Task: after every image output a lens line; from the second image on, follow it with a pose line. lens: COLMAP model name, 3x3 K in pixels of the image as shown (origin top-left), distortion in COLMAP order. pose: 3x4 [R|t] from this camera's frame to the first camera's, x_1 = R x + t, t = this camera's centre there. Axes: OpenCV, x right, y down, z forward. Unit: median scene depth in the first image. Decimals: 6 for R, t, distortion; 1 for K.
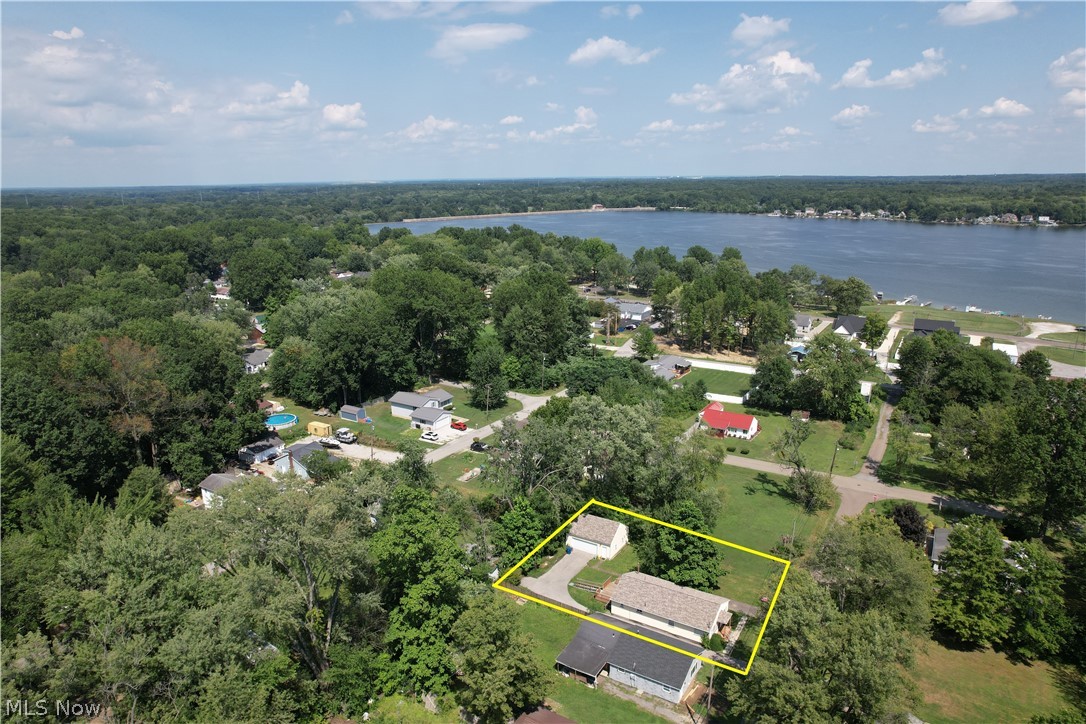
lens RADIAL K [[694.5, 0, 542.5], [0, 694.5, 359.2], [0, 0, 1]] dist [-0.073651, 0.063894]
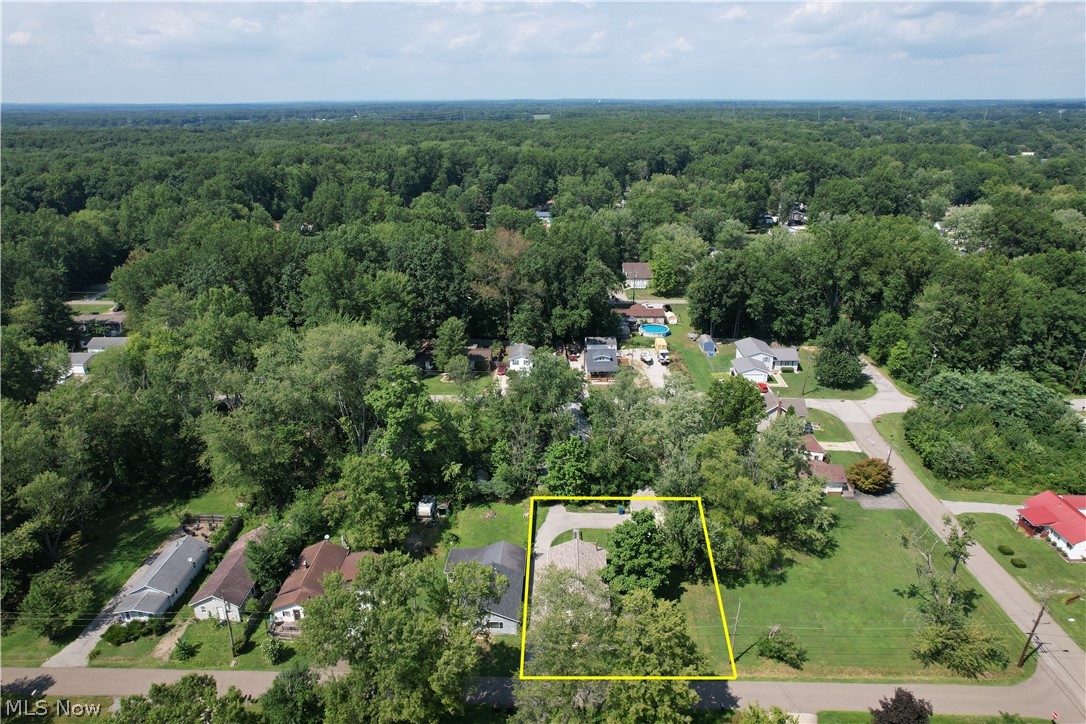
lens RADIAL K [[694.5, 0, 539.7], [0, 694.5, 360.6], [0, 0, 1]] dist [-0.073651, 0.063894]
pose [[0.497661, 0.312837, -0.808991, 0.258840], [-0.215509, 0.948042, 0.234035, -0.050203], [0.840172, 0.057875, 0.539223, 0.123863]]
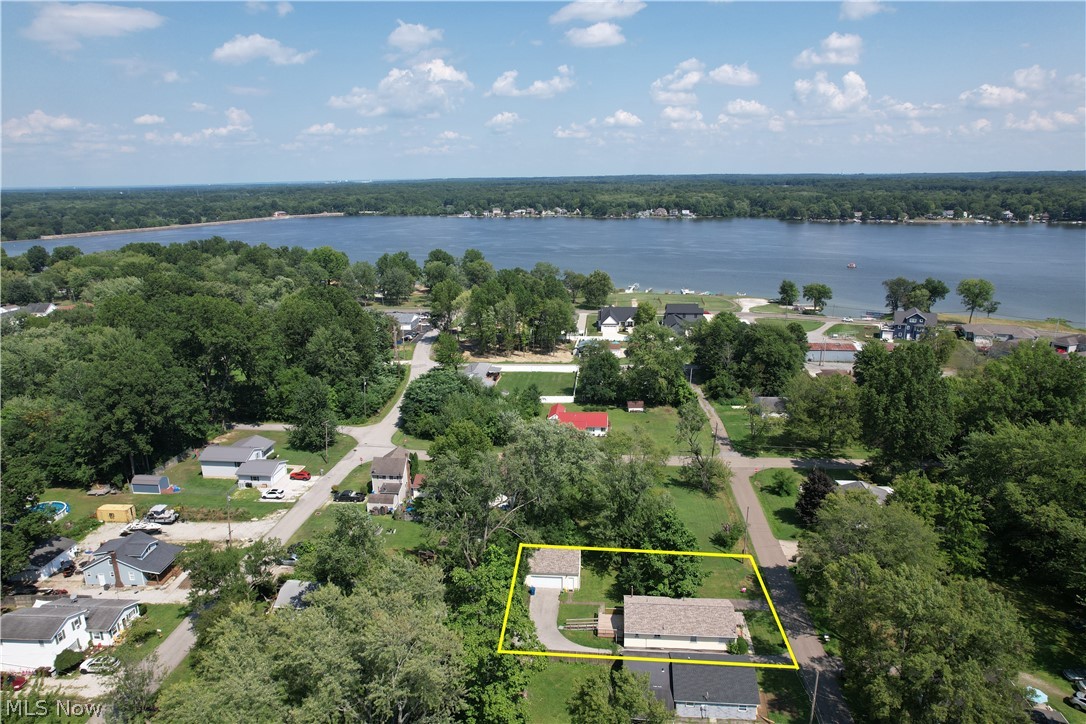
lens RADIAL K [[694.5, 0, 542.6], [0, 694.5, 358.0], [0, 0, 1]] dist [-0.073651, 0.063894]
pose [[0.896271, -0.114162, 0.428561, -0.107155], [0.117023, 0.992933, 0.019767, -0.015054], [-0.427789, 0.032435, 0.903296, 0.059966]]
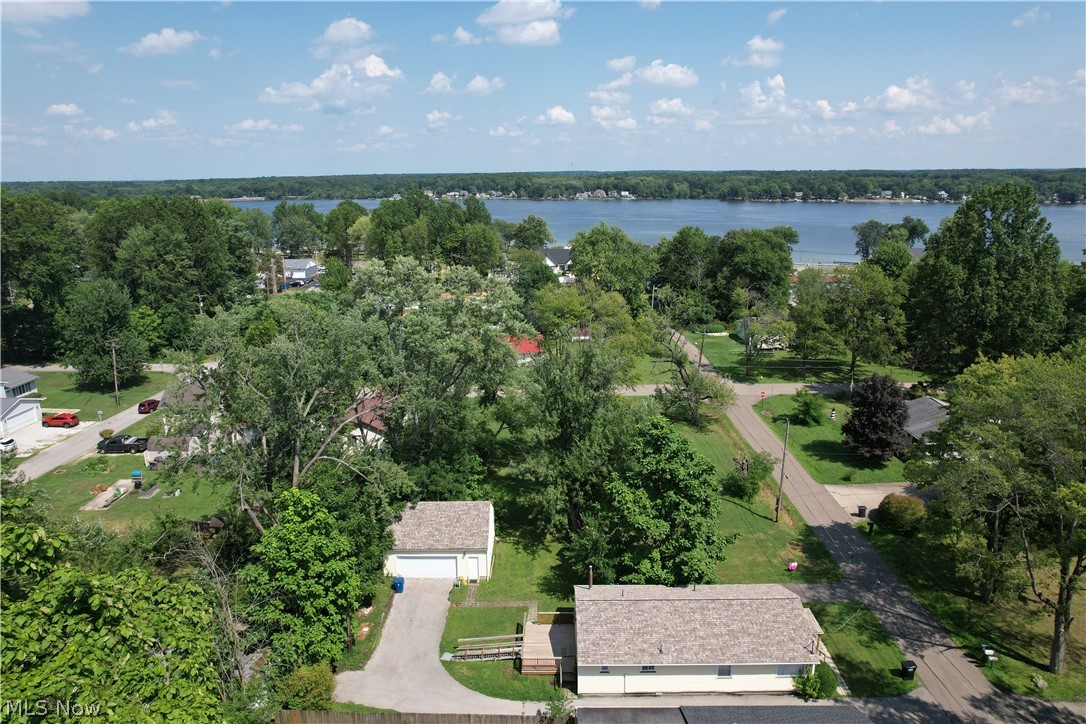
lens RADIAL K [[694.5, 0, 543.9], [0, 694.5, 360.7], [0, 0, 1]] dist [-0.073651, 0.063894]
pose [[0.852967, -0.131063, 0.505242, -0.033419], [0.130721, 0.990754, 0.036320, 0.043230], [-0.505330, 0.035066, 0.862213, 0.192106]]
